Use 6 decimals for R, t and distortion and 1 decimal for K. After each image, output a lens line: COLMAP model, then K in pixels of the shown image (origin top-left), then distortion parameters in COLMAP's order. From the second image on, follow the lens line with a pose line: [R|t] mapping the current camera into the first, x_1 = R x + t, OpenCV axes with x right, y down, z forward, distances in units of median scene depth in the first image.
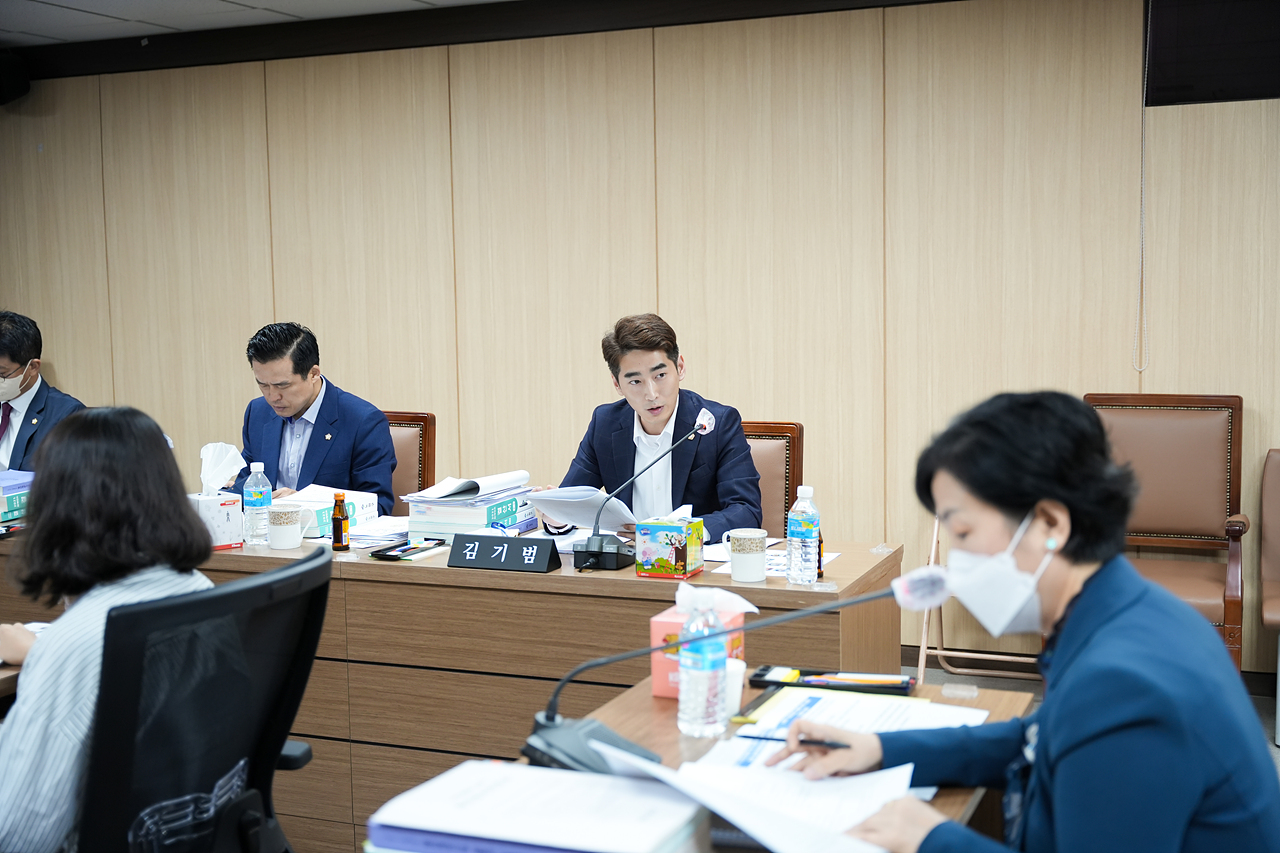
lens RADIAL K [[1527.2, 0, 640.0], [0, 1527.2, 426.5], [0, 0, 1]] dist [0.019129, -0.004027]
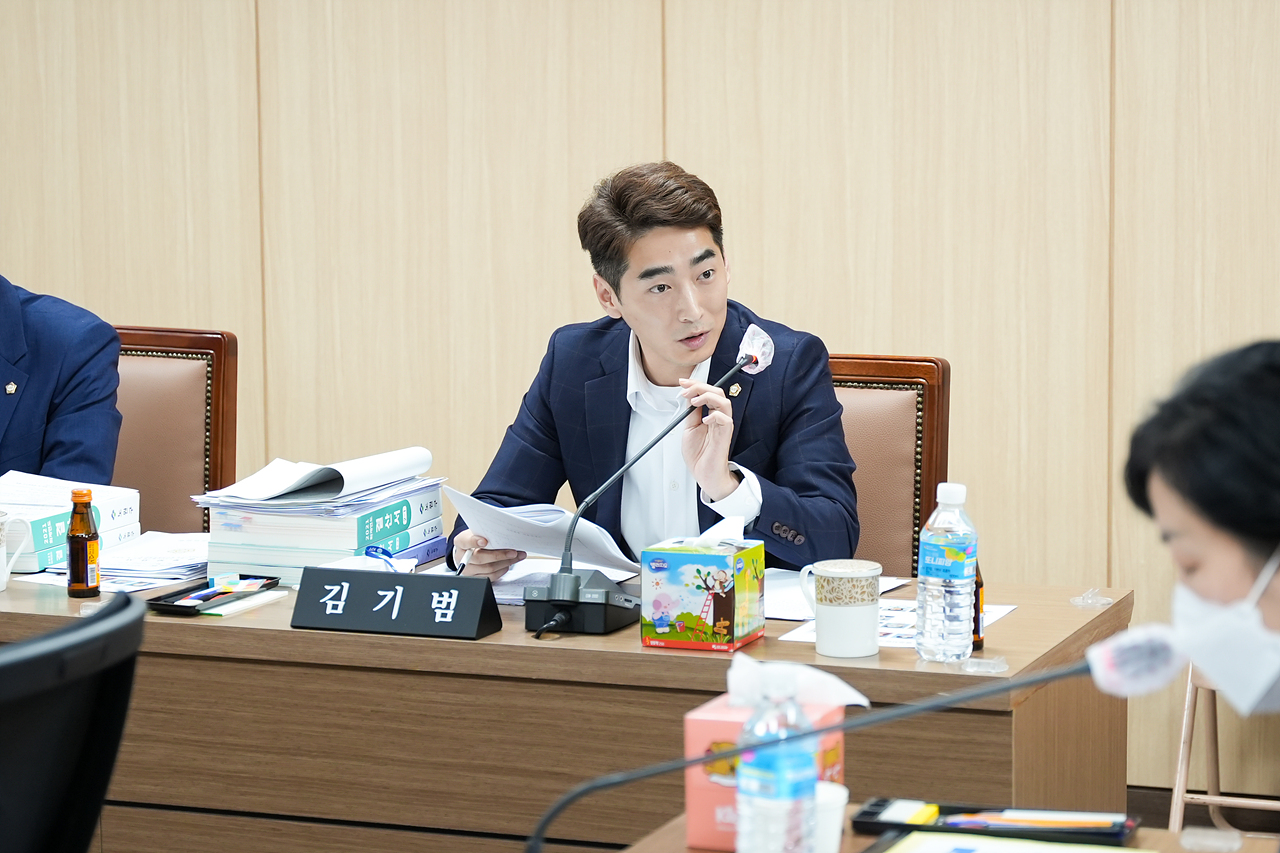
lens RADIAL K [[3388.4, 0, 640.0], [0, 3388.4, 426.5], [0, 0, 1]] dist [0.030963, 0.390727]
pose [[0.999878, 0.004947, 0.014838, -0.020834], [-0.005384, 0.999549, 0.029540, -0.015881], [-0.014685, -0.029616, 0.999453, -0.203298]]
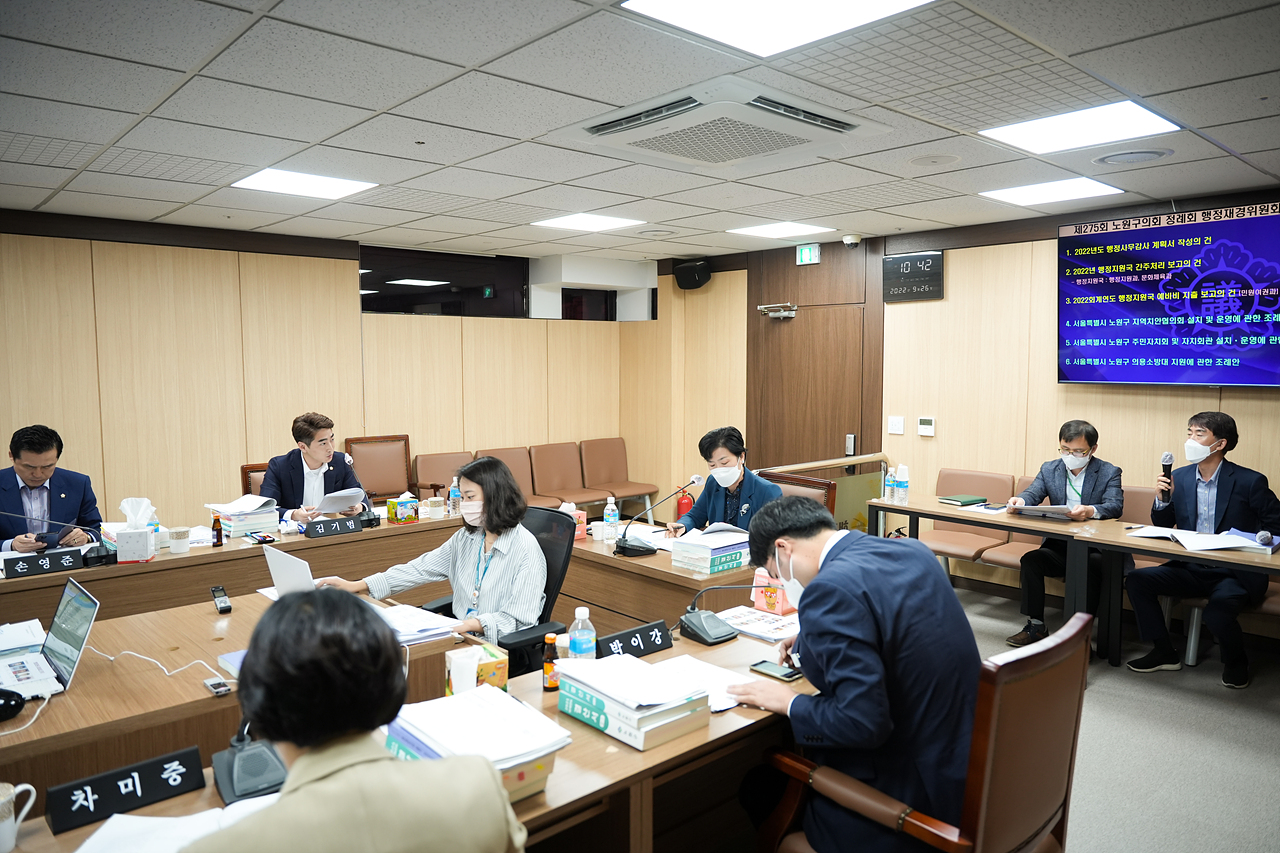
lens RADIAL K [[861.1, 0, 640.0], [0, 861.1, 426.5], [0, 0, 1]] dist [0.000761, -0.000056]
pose [[0.427342, -0.054932, 0.902419, -0.984498], [0.079840, 0.996546, 0.022854, -0.049102], [-0.900558, 0.062283, 0.430252, 0.100487]]
